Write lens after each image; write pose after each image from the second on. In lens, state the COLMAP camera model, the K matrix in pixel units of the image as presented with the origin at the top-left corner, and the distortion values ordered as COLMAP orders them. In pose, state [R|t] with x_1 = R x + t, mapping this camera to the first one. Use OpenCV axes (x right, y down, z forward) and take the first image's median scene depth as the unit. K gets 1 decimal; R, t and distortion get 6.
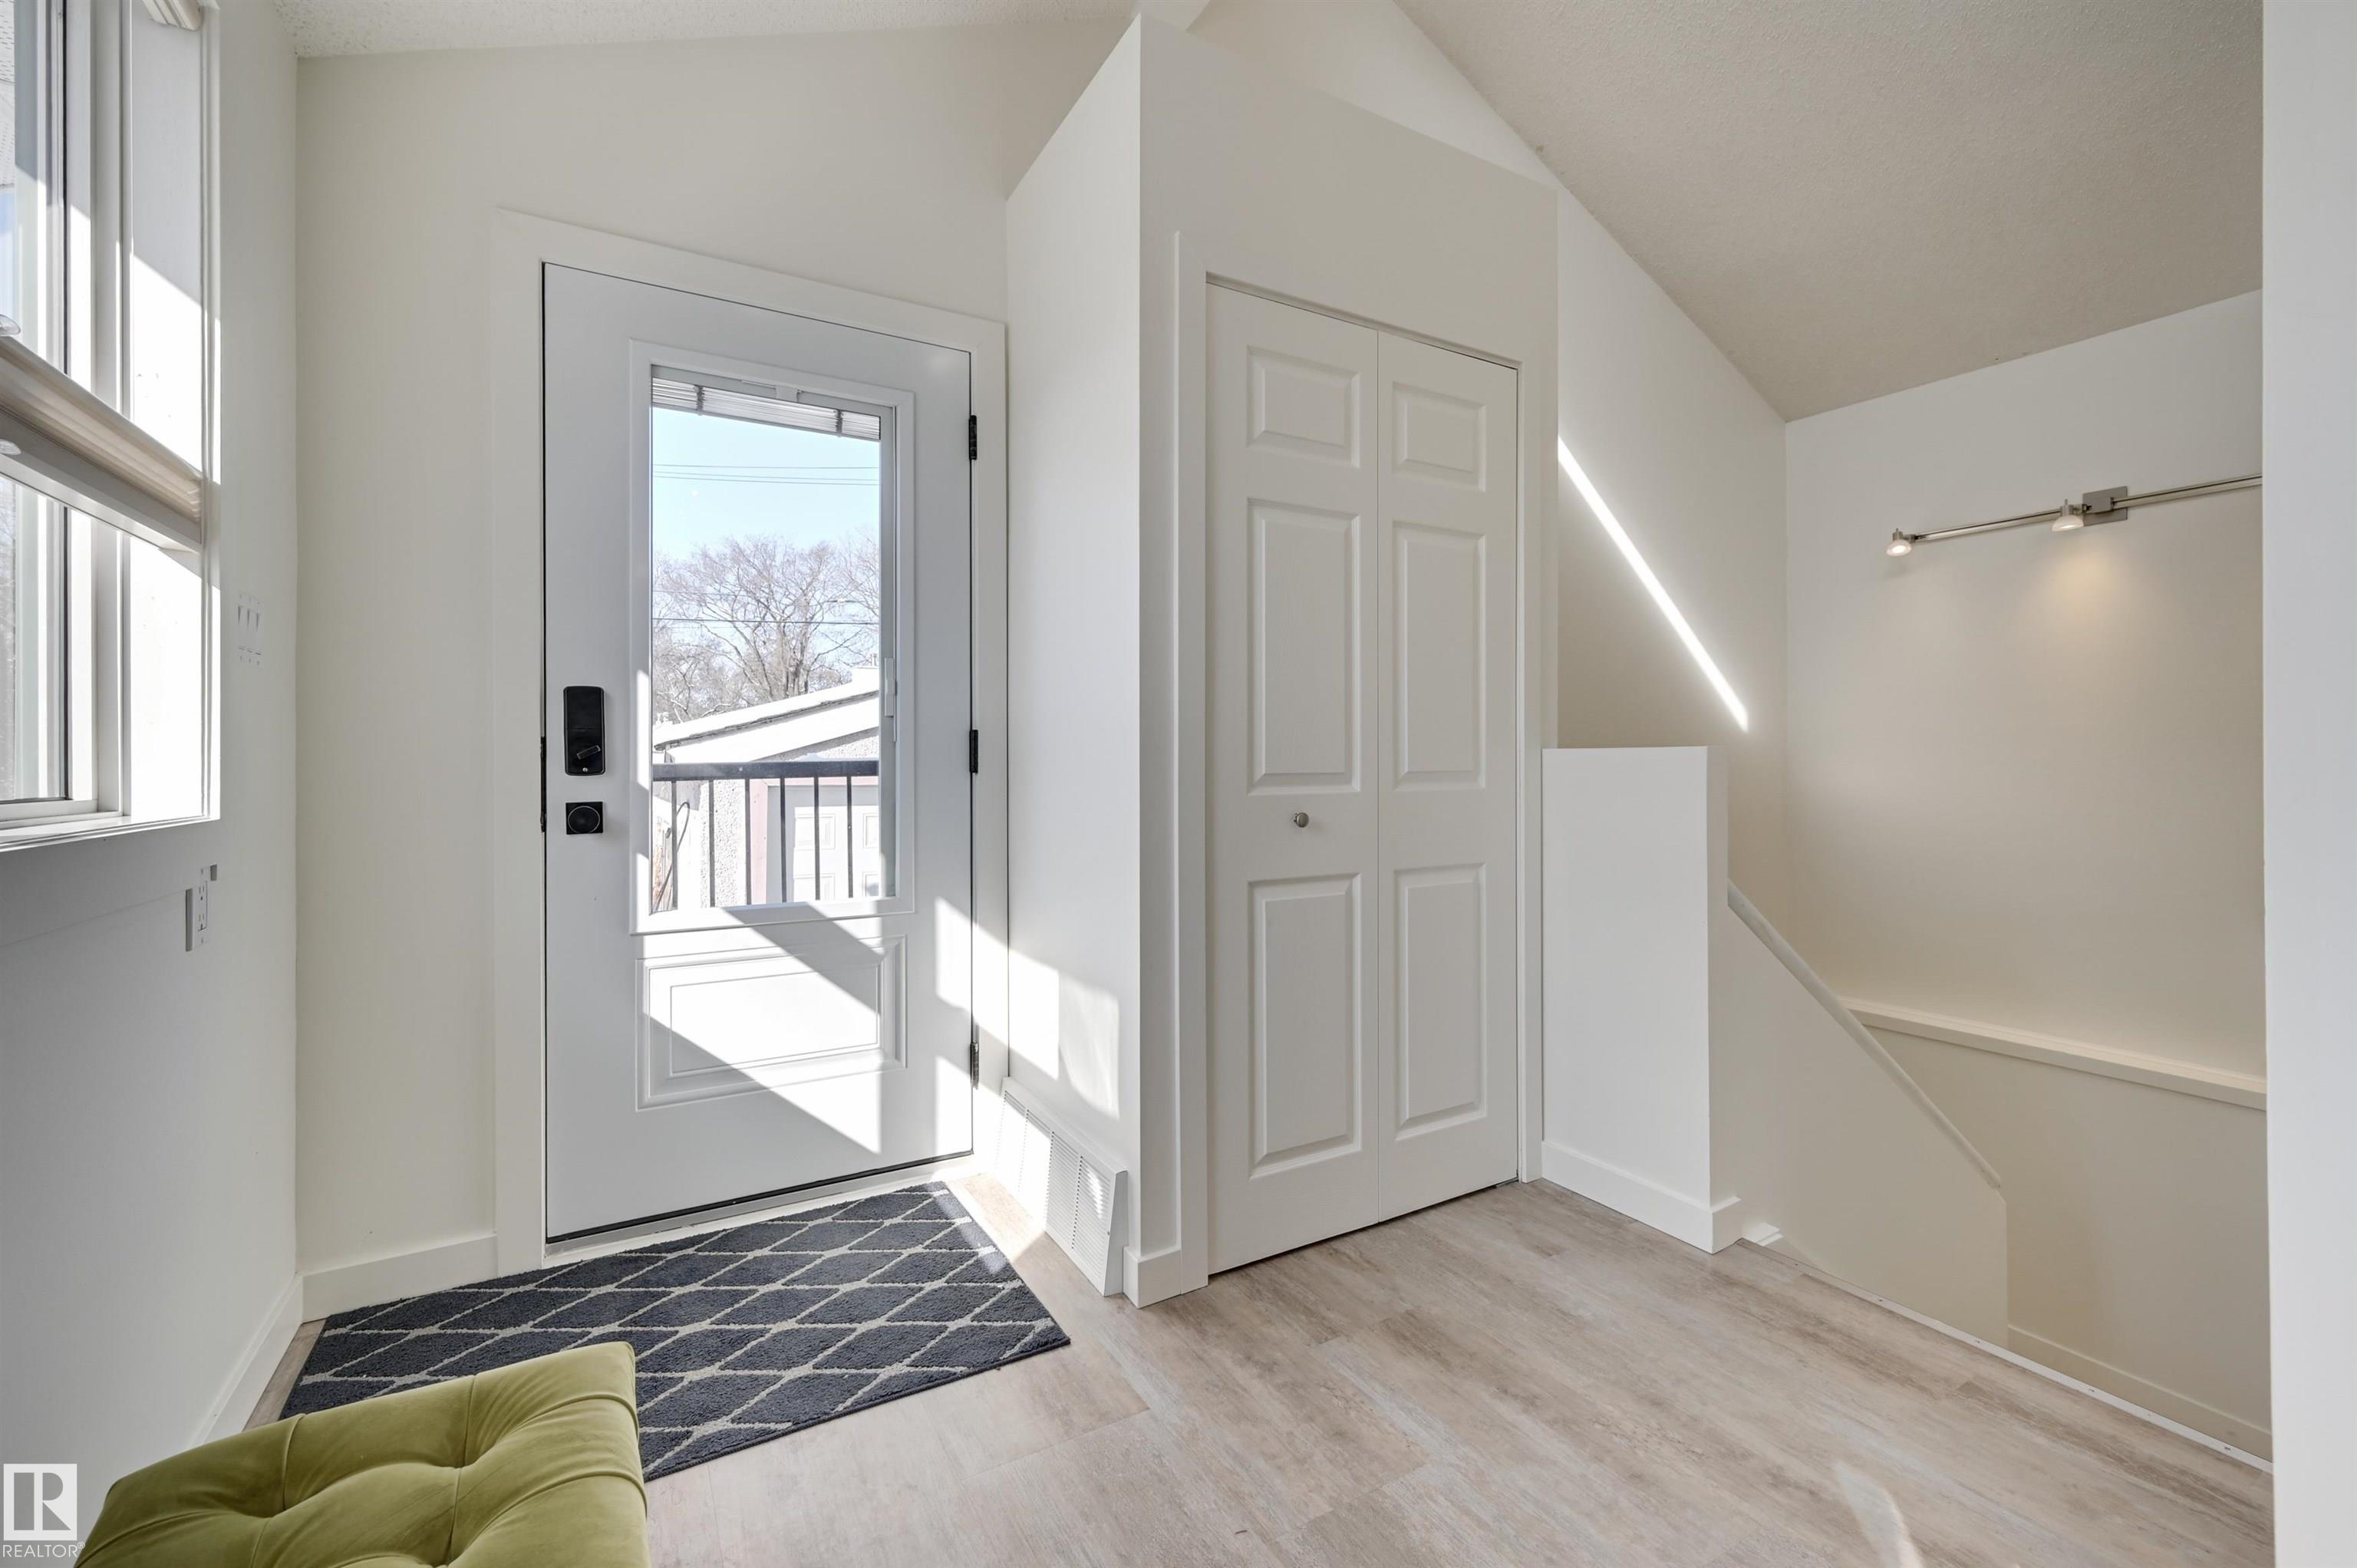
lens RADIAL K [[992.9, 0, 1174.5], [0, 992.9, 759.0], [0, 0, 1]] dist [-0.004897, 0.001650]
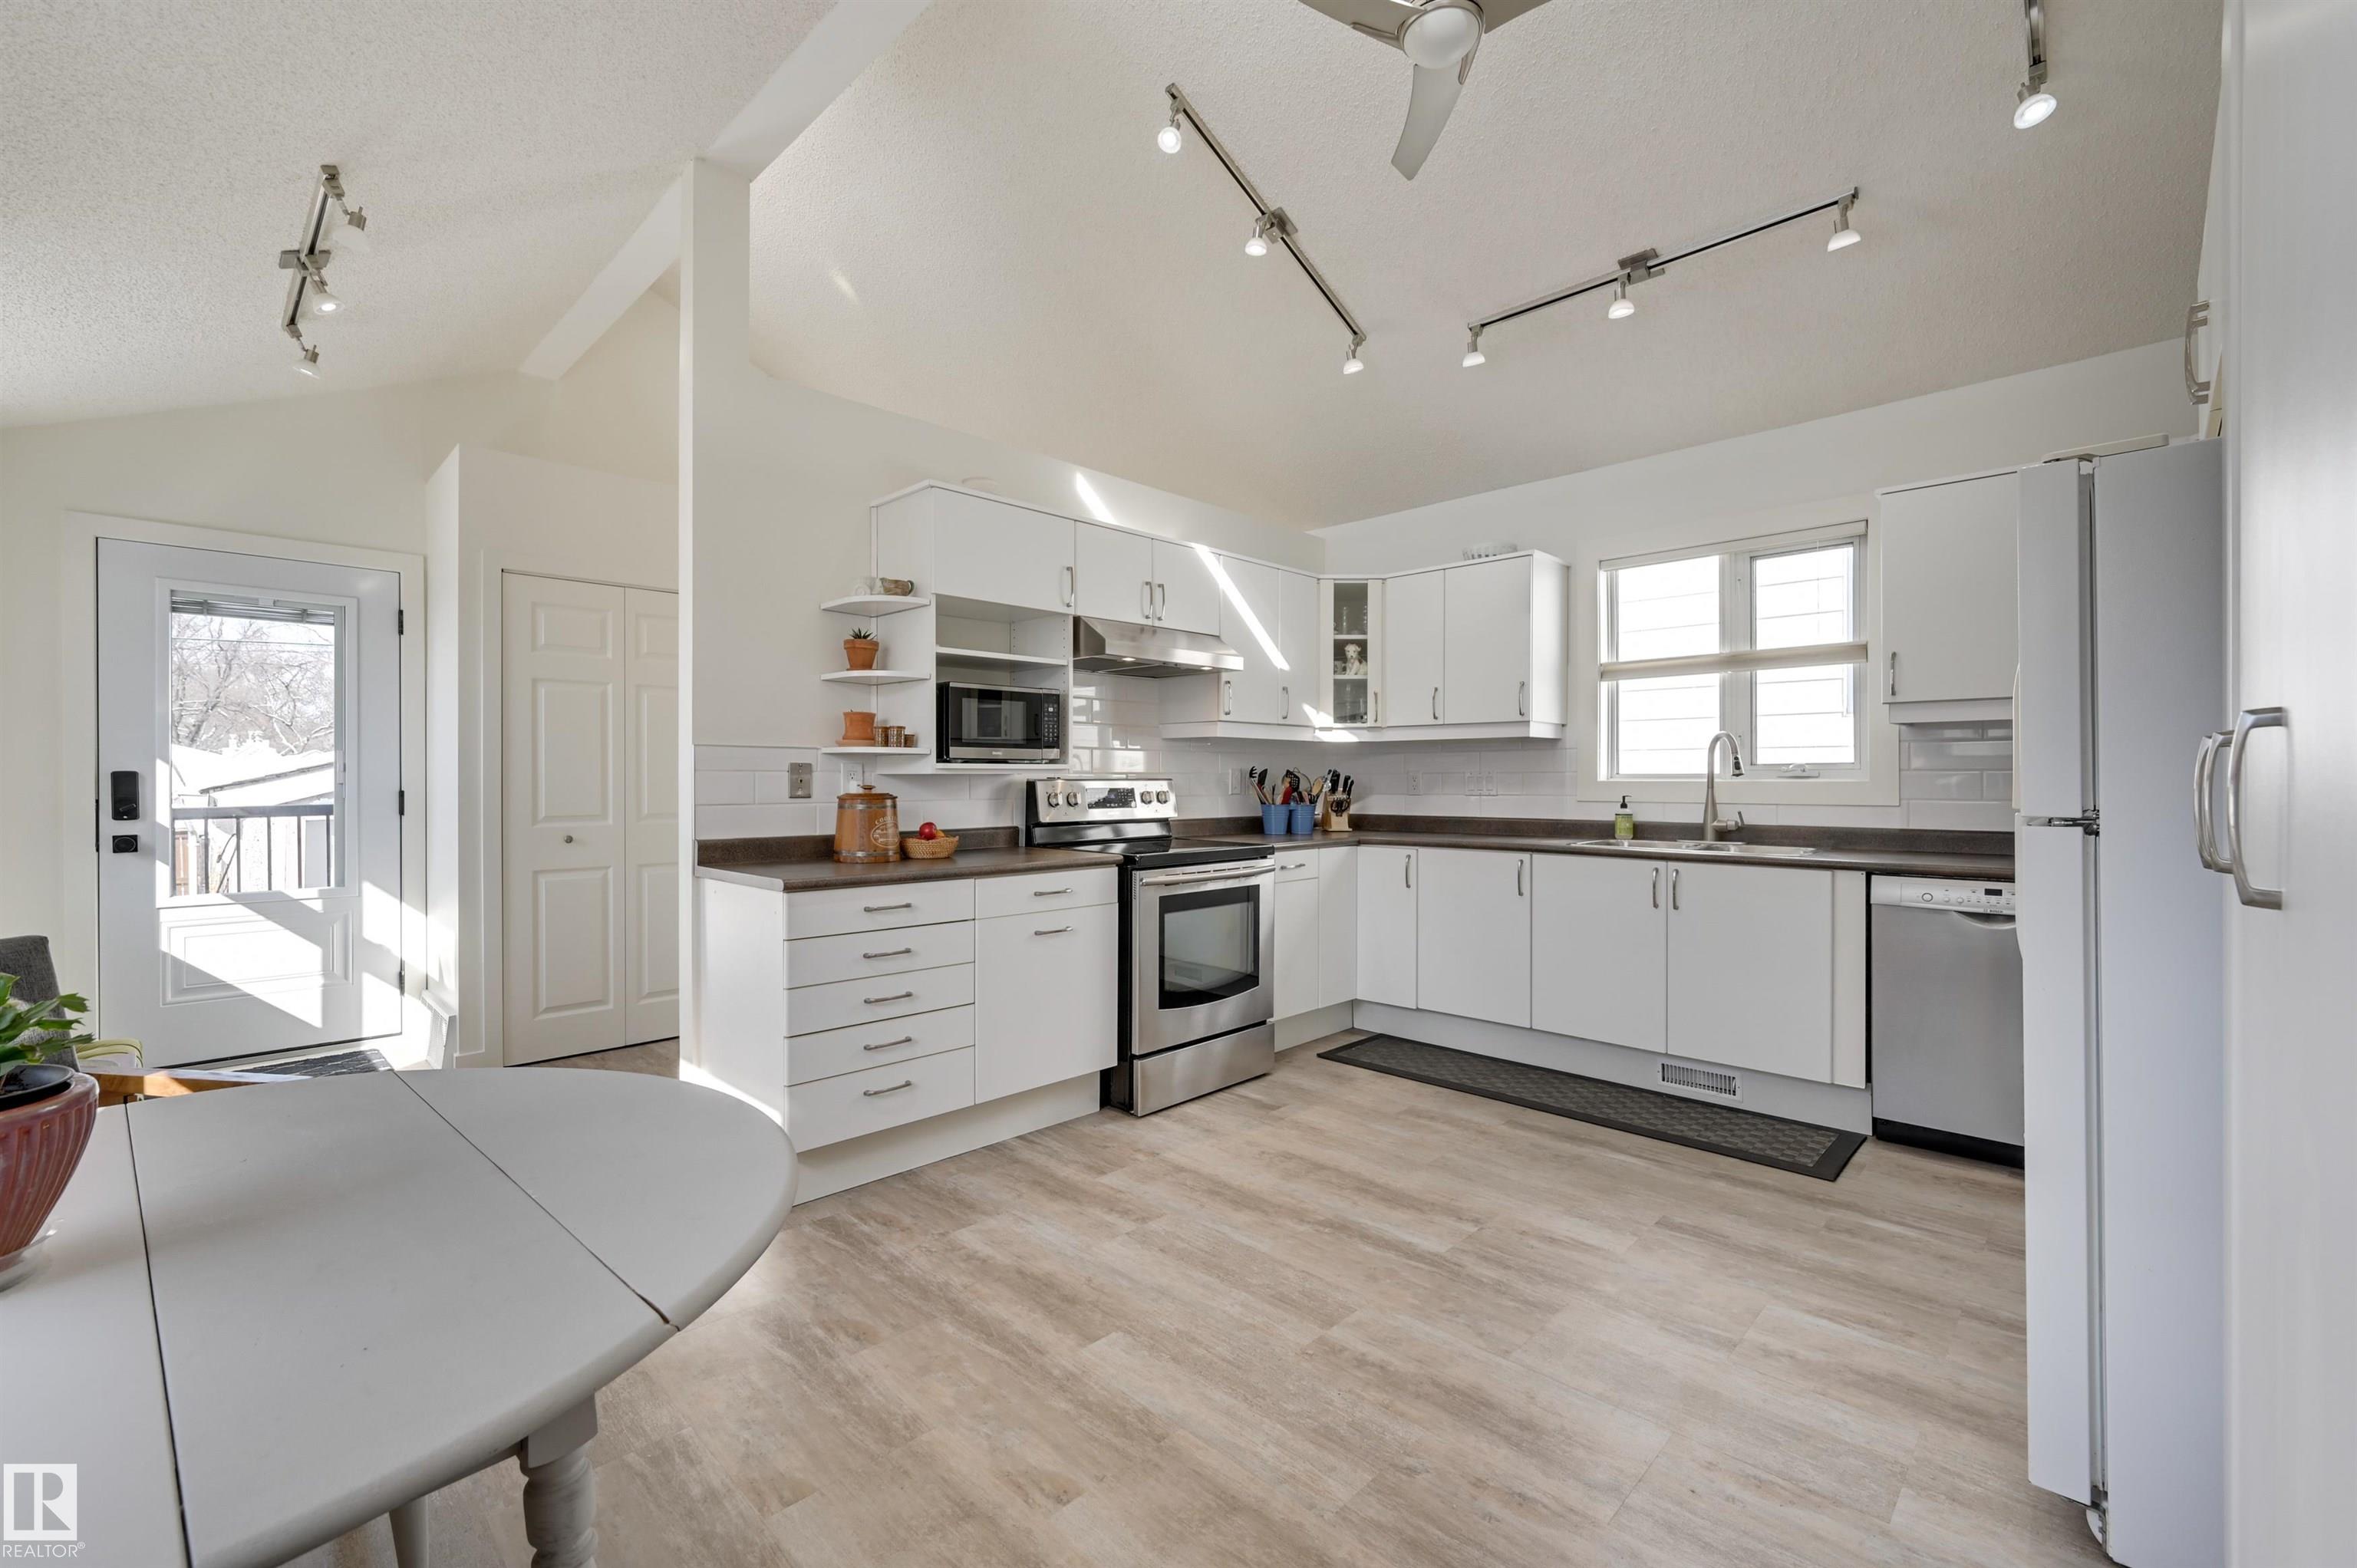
lens RADIAL K [[992.9, 0, 1152.6], [0, 992.9, 778.4], [0, 0, 1]] dist [-0.004897, 0.001650]
pose [[0.967292, -0.000146, 0.253667, 0.750931], [0.000563, 0.999999, -0.001571, -0.056108], [-0.253666, 0.001662, 0.967290, -1.206683]]
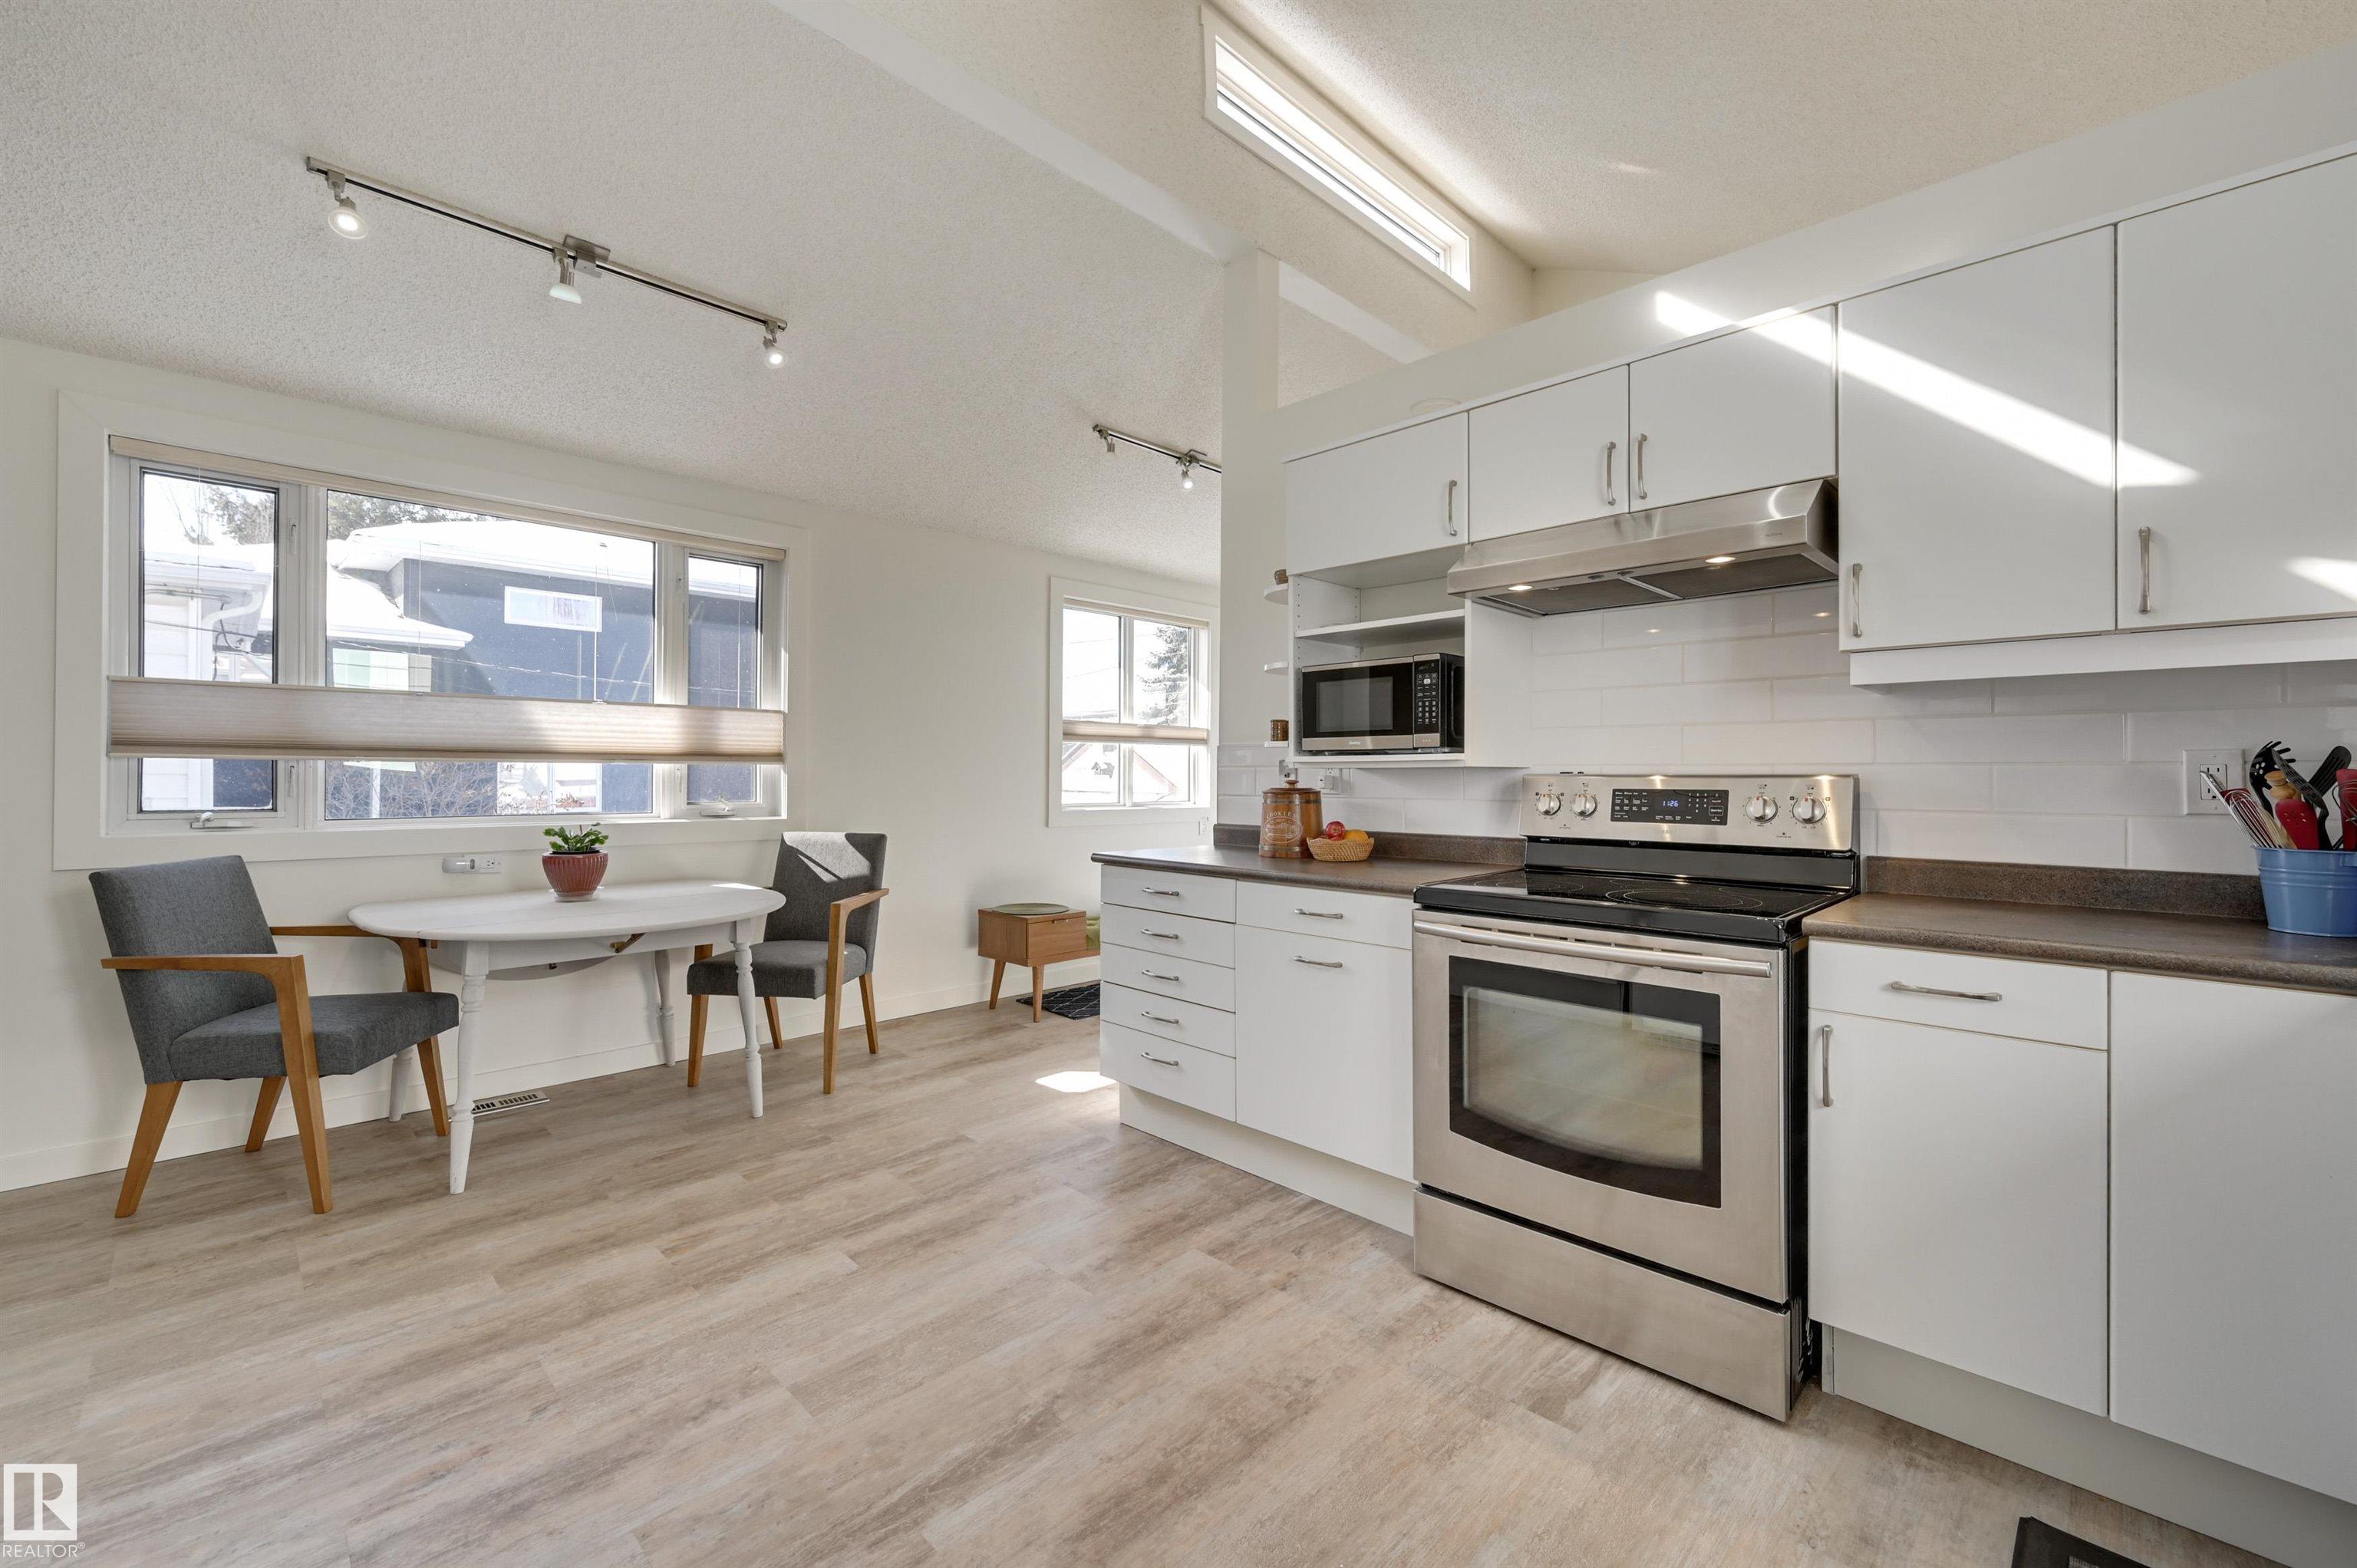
lens RADIAL K [[961.1, 0, 1166.6], [0, 961.1, 774.7], [0, 0, 1]] dist [0.004550, -0.000862]
pose [[0.247910, 0.000525, -0.968783, 2.115772], [-0.003434, 0.999994, -0.000337, -0.056029], [0.968777, 0.003410, 0.247910, -0.158658]]
